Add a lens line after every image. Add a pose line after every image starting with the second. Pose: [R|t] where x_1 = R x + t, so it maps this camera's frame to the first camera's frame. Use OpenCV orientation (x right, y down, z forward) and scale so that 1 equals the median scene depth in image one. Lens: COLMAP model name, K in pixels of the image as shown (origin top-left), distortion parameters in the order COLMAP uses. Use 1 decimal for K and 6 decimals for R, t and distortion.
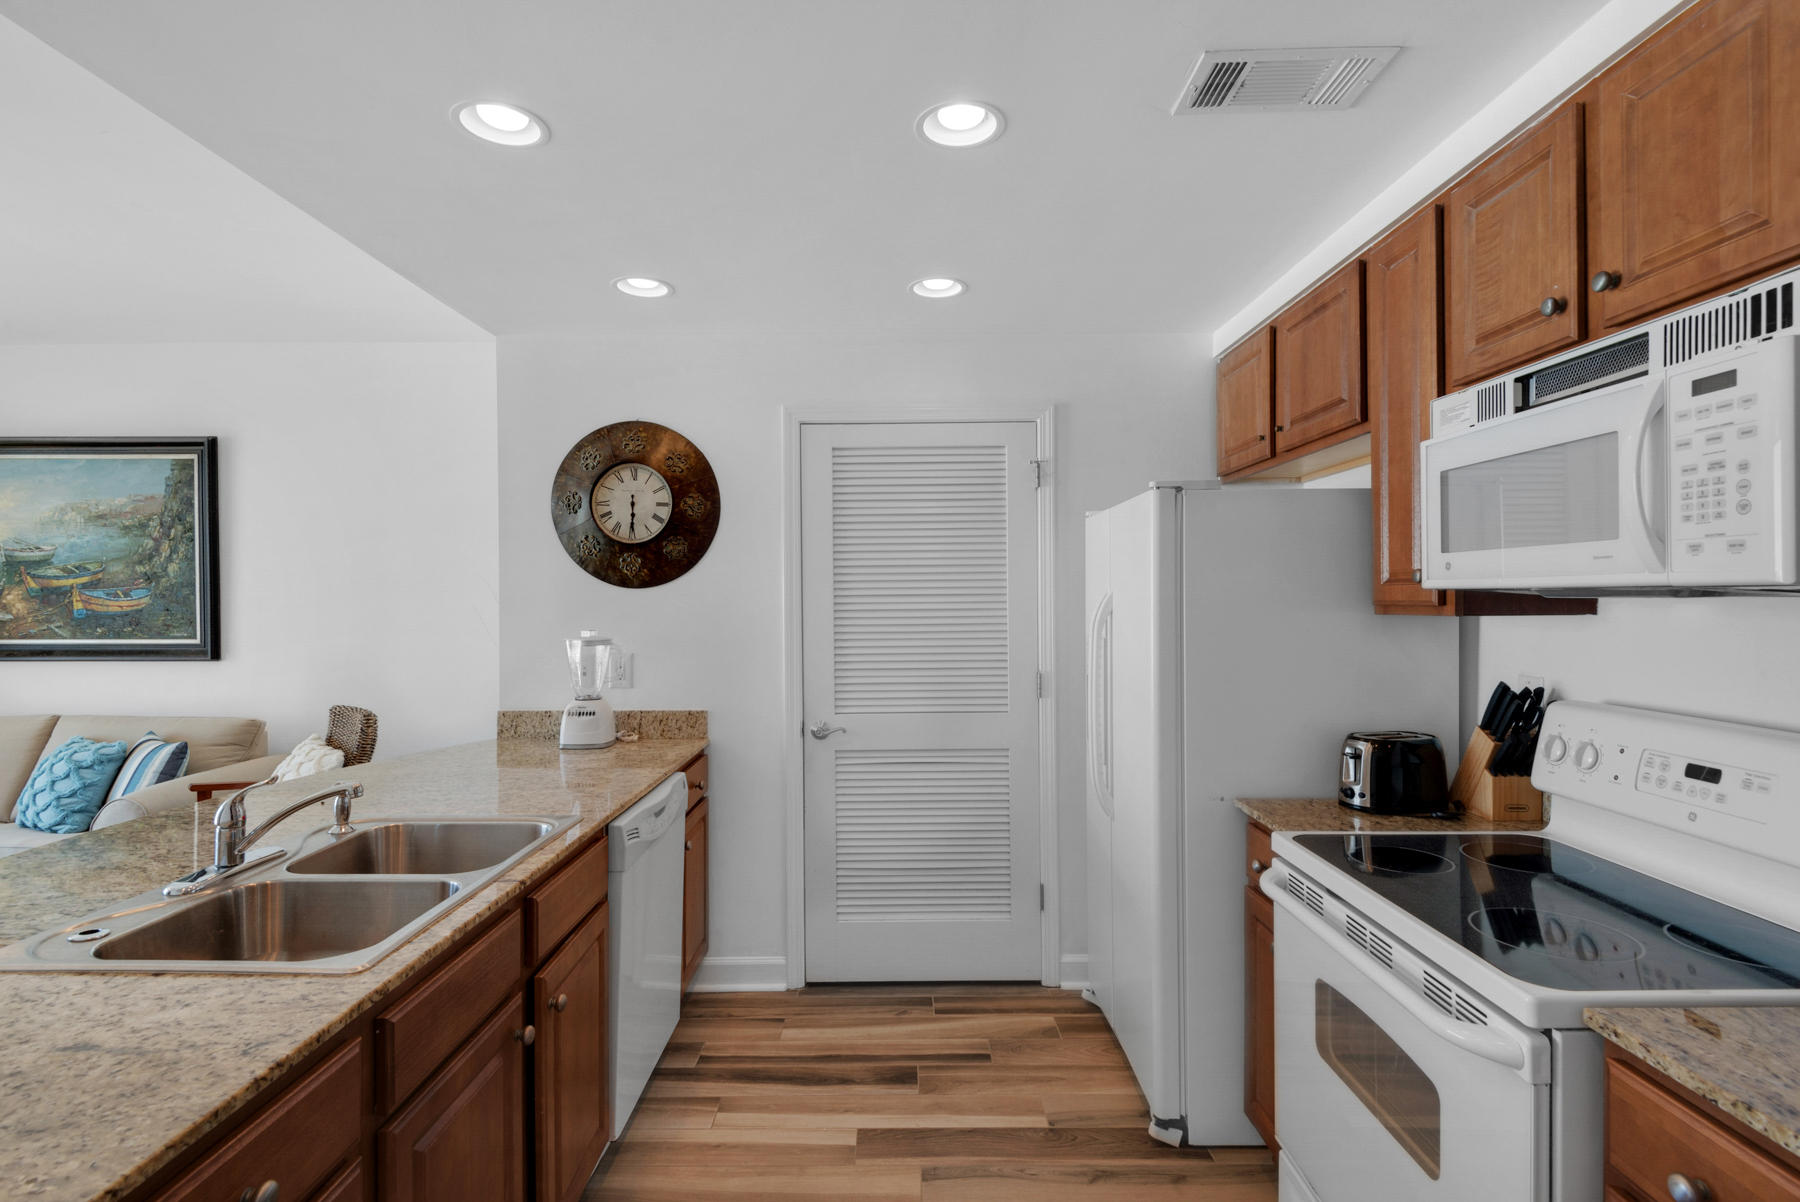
lens RADIAL K [[845.7, 0, 900.0], [0, 845.7, 601.0], [0, 0, 1]] dist [0.027815, -0.019143]
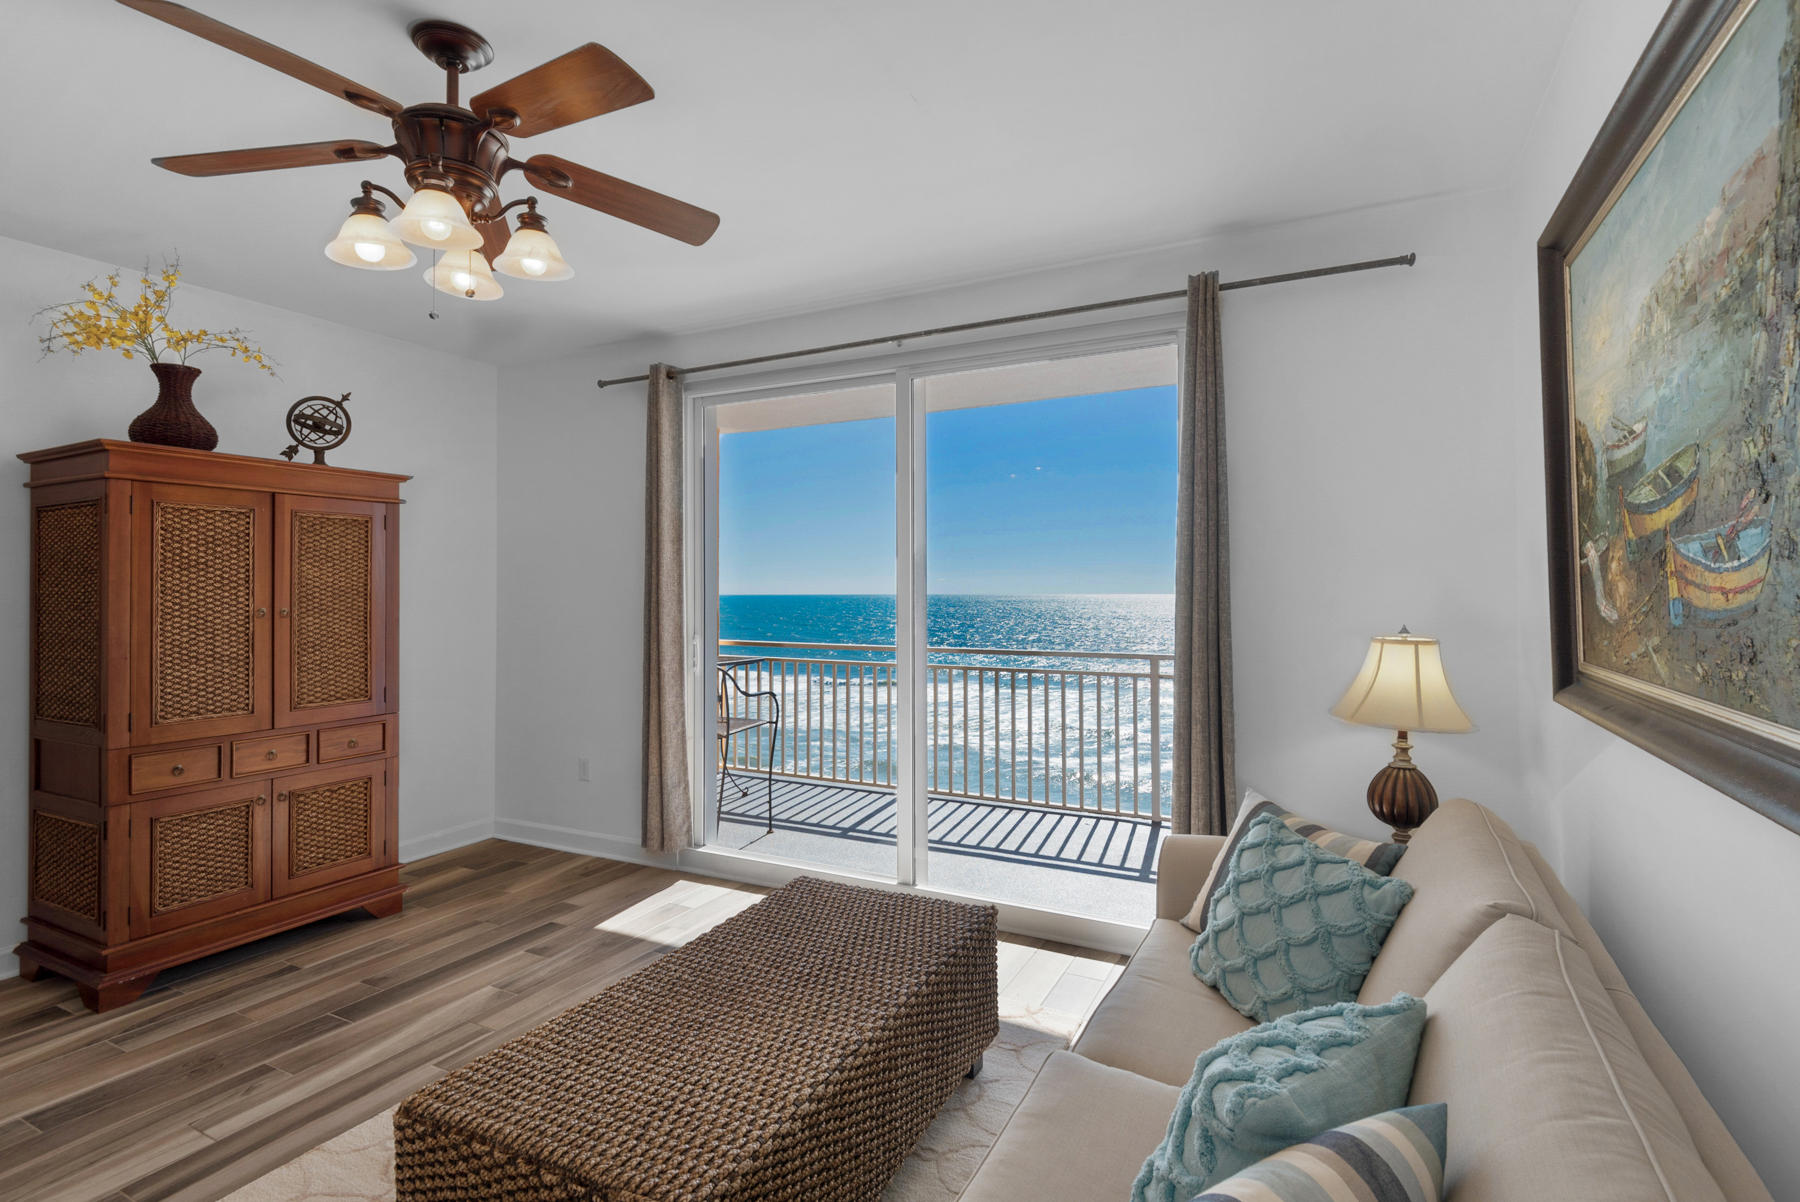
lens RADIAL K [[855.5, 0, 918.1], [0, 855.5, 596.9], [0, 0, 1]] dist [-0.001044, -0.000445]
pose [[-0.449044, 0.009770, -0.893456, -0.748083], [0.003562, 0.999952, 0.009144, 0.006602], [0.893503, 0.000923, -0.449057, 1.230112]]
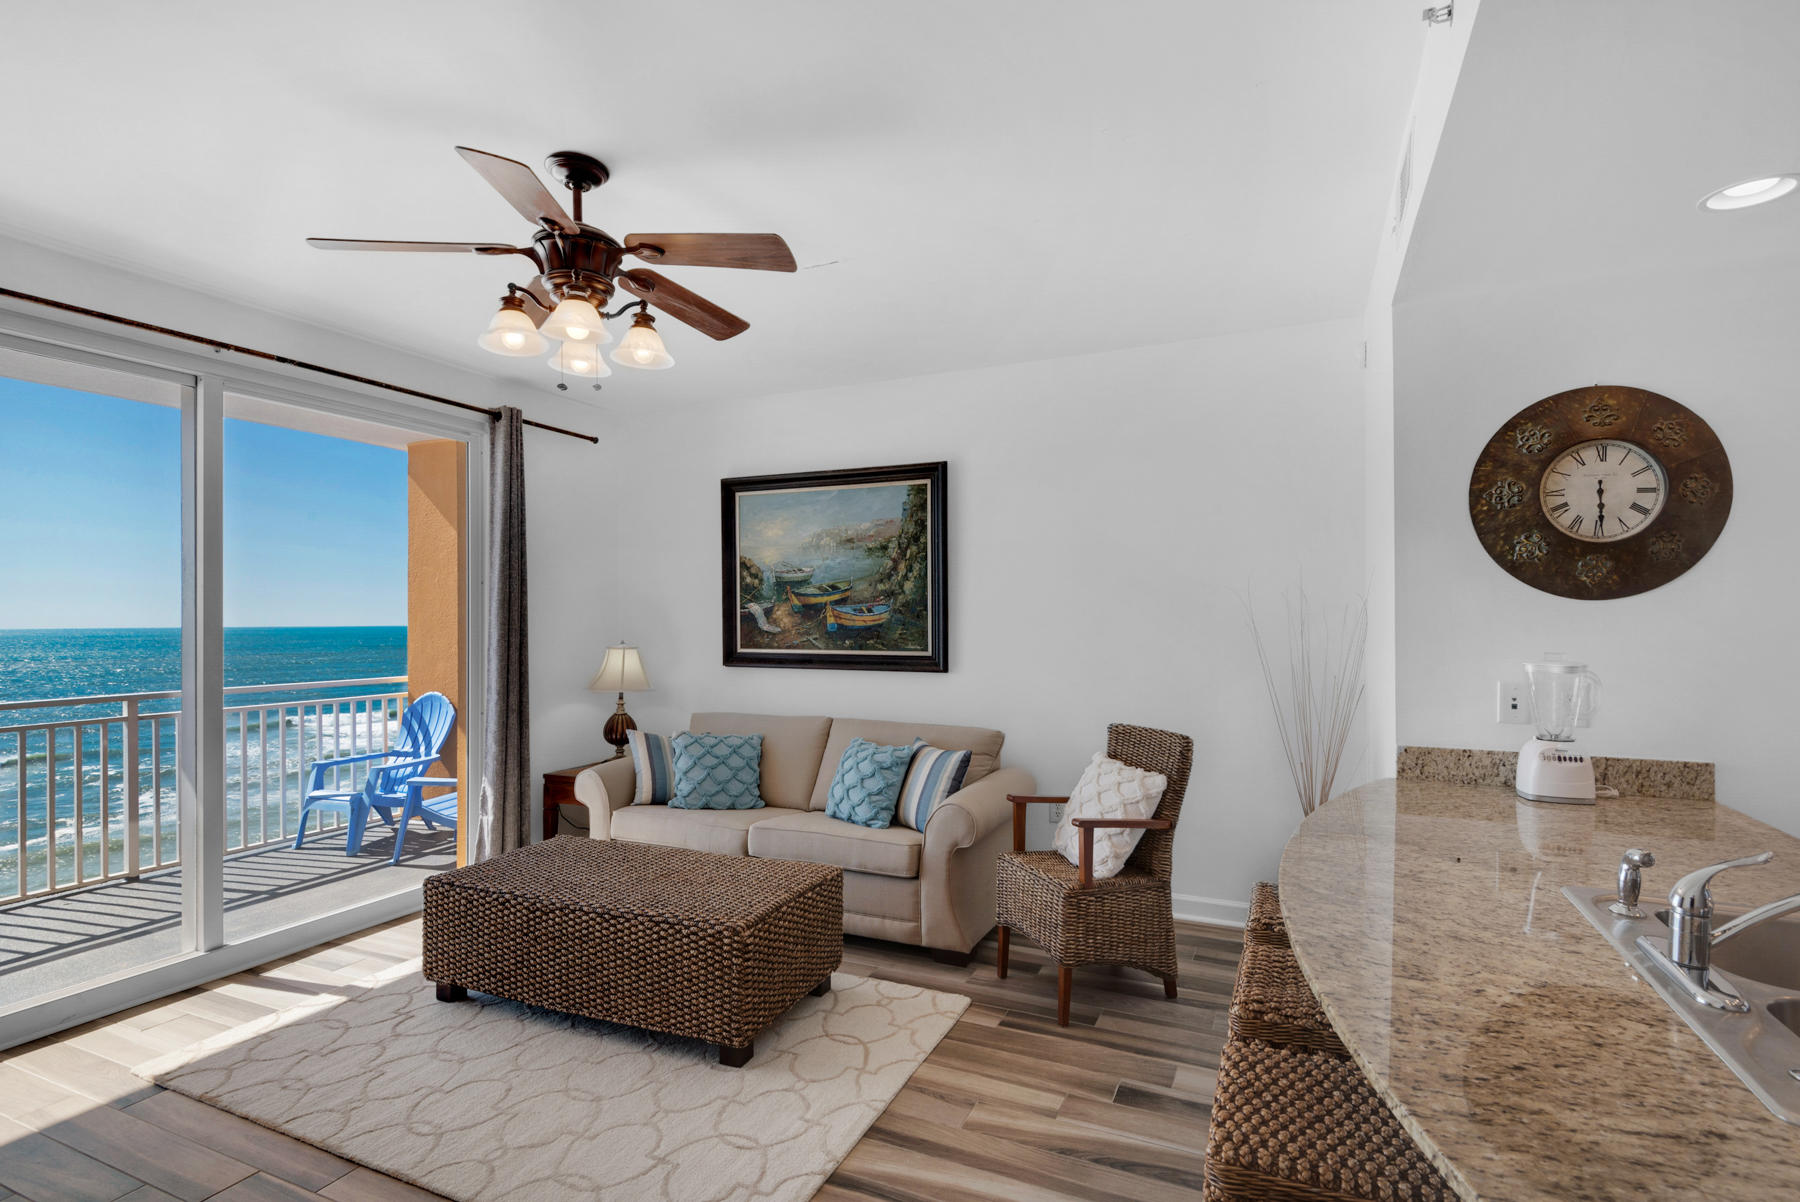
lens RADIAL K [[864.8, 0, 903.7], [0, 864.8, 614.7], [0, 0, 1]] dist [0.036710, -0.028190]
pose [[0.908958, -0.000156, -0.416887, -0.553236], [-0.000822, 0.999997, -0.002167, 0.000824], [0.416886, 0.002313, 0.908956, 0.002972]]
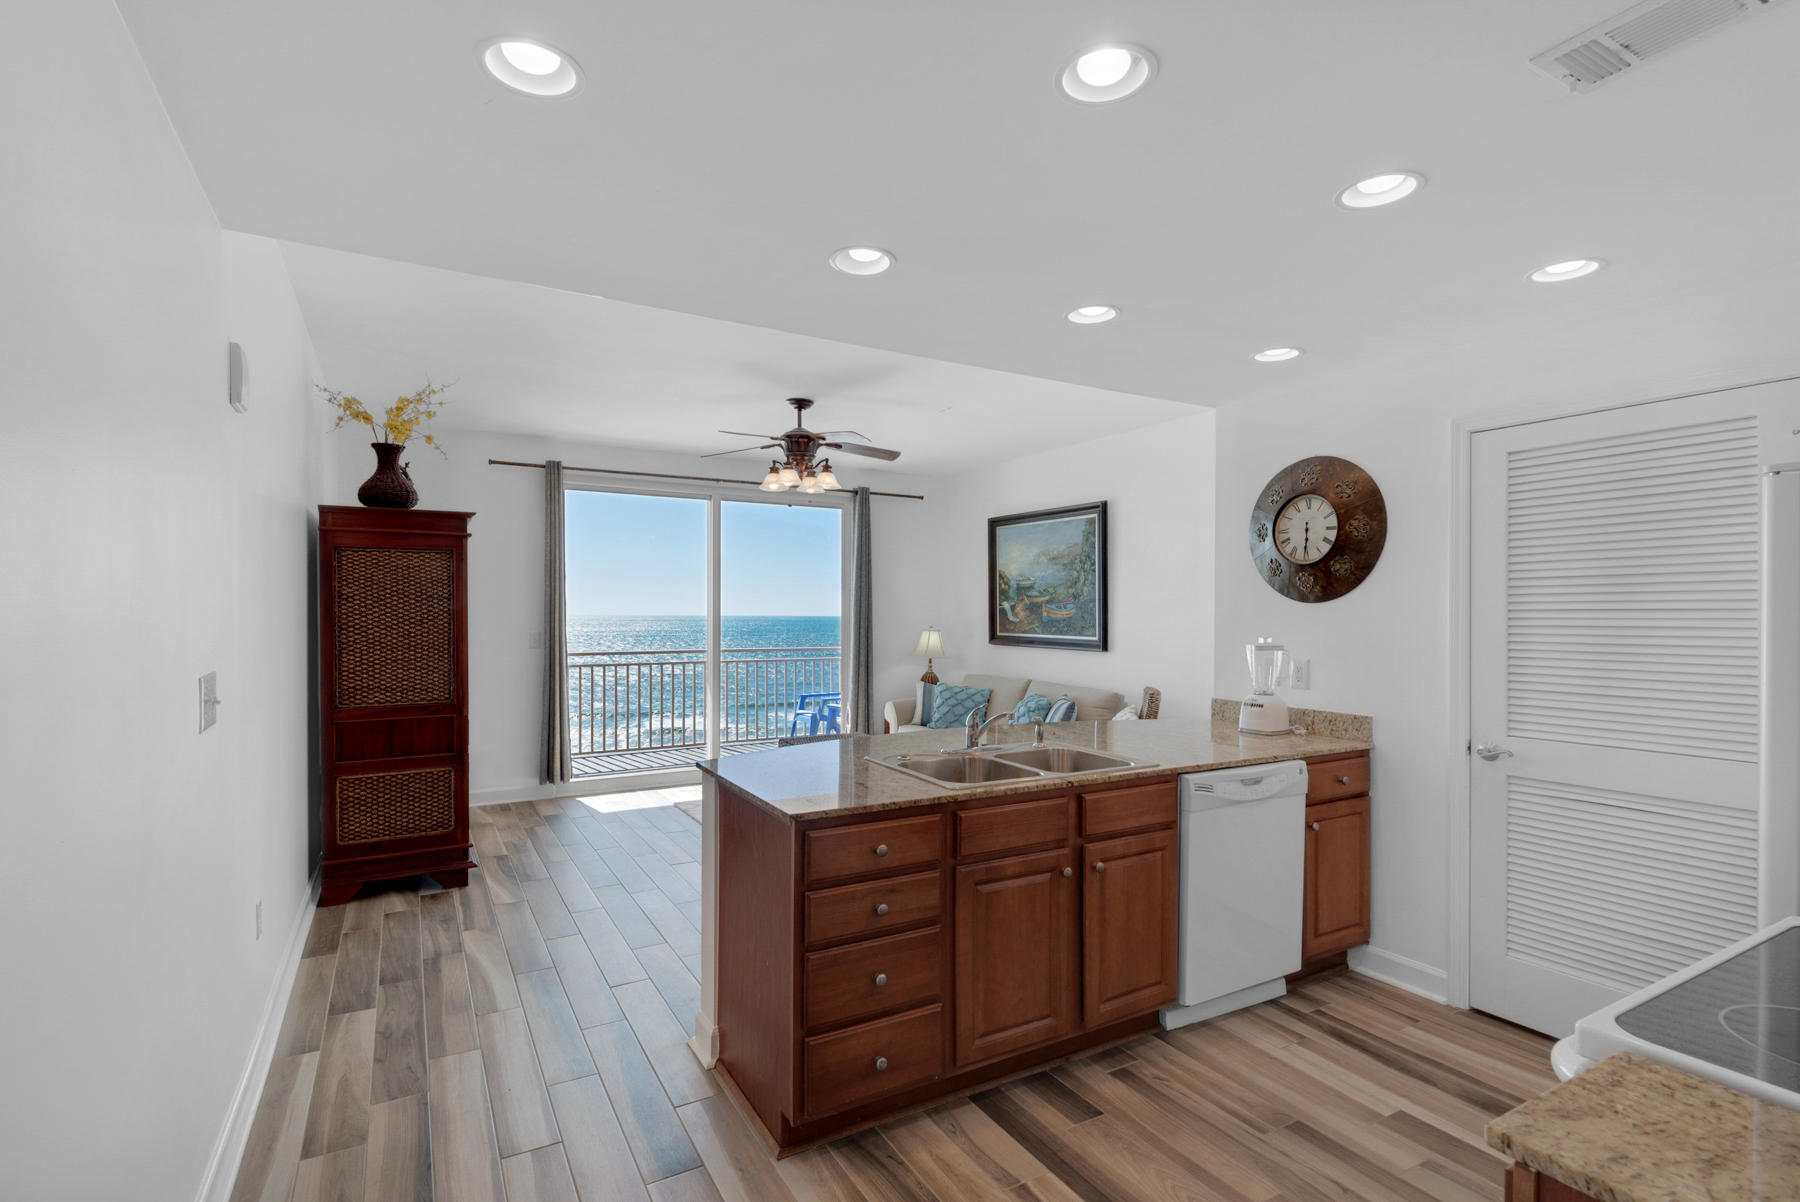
lens RADIAL K [[847.5, 0, 898.5], [0, 847.5, 616.4], [0, 0, 1]] dist [0.034008, -0.027029]
pose [[0.497221, 0.011047, -0.867553, 0.410956], [-0.006325, 0.999939, 0.009107, -0.003637], [0.867601, 0.000959, 0.497261, -0.058584]]
